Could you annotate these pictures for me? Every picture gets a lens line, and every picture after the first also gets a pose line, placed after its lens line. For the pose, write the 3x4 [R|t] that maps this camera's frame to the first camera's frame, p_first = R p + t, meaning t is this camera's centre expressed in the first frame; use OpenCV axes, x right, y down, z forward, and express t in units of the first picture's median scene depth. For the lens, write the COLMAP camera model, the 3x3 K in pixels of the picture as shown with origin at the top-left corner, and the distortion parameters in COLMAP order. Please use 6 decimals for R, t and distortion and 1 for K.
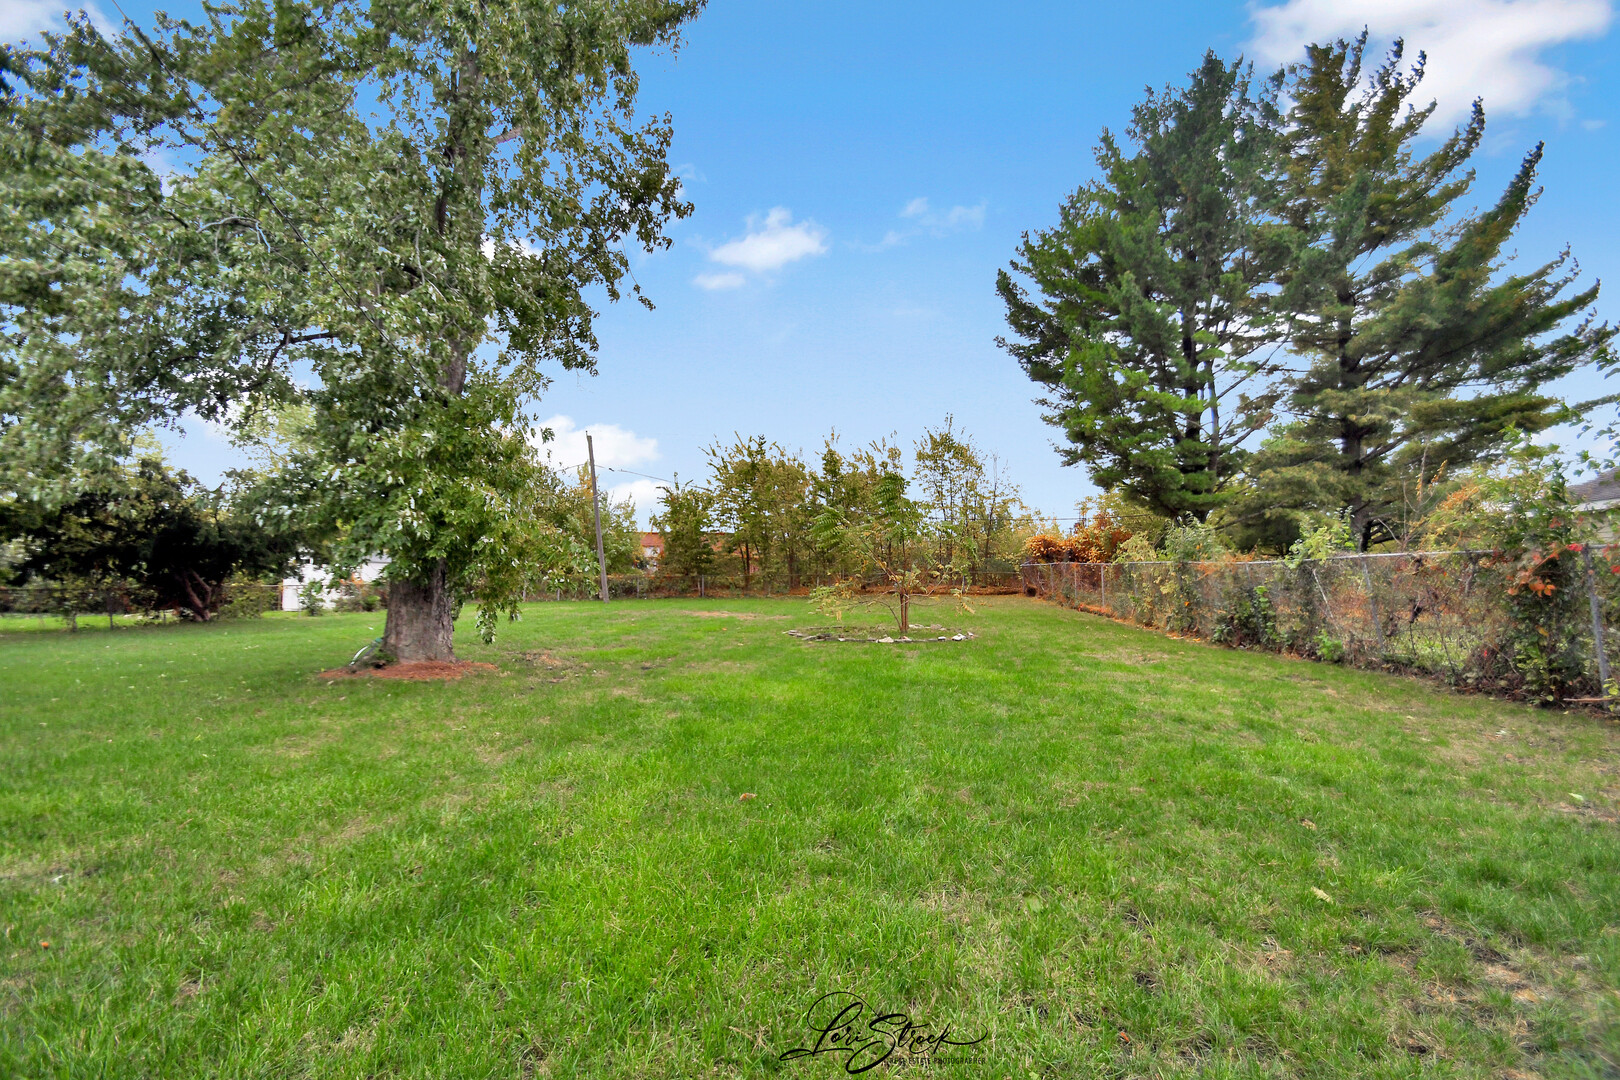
lens RADIAL K [[724.6, 0, 813.7], [0, 724.6, 586.0], [0, 0, 1]] dist [0.001068, 0.000308]
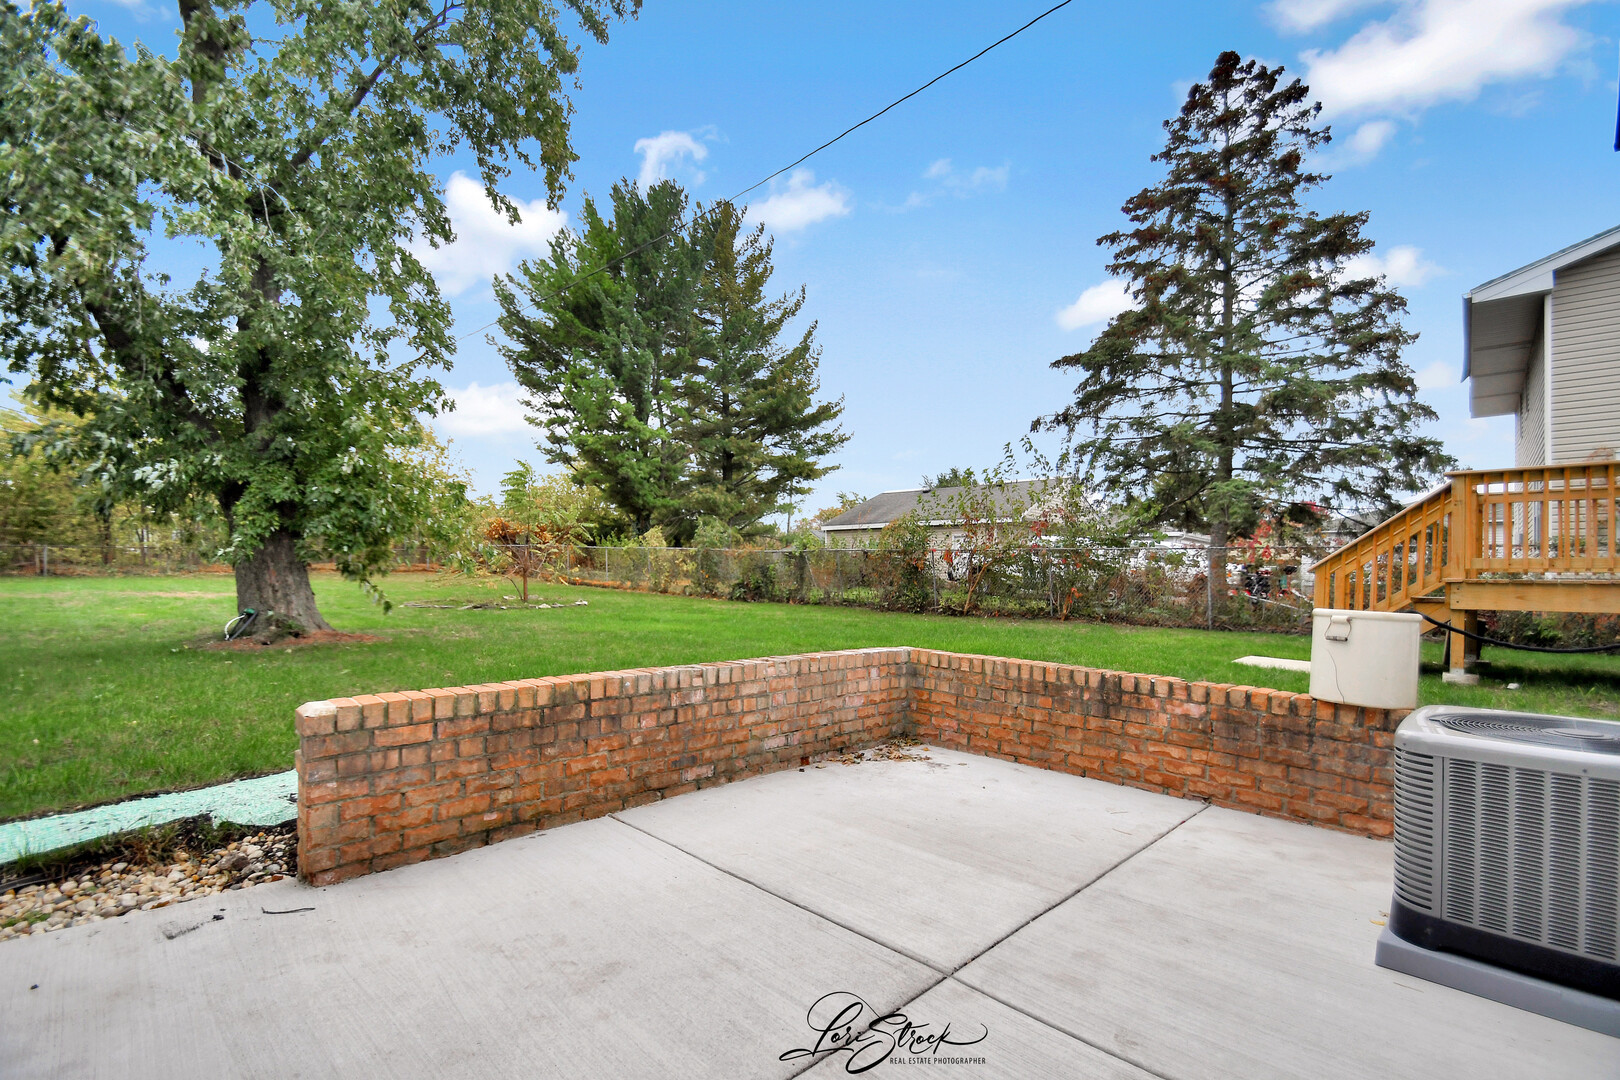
lens RADIAL K [[724.6, 0, 813.7], [0, 724.6, 586.0], [0, 0, 1]] dist [0.001068, 0.000308]
pose [[0.611363, -0.014550, 0.791216, -0.354635], [-0.005196, 0.999736, 0.022399, 0.006368], [-0.791333, -0.017805, 0.611126, -0.070499]]
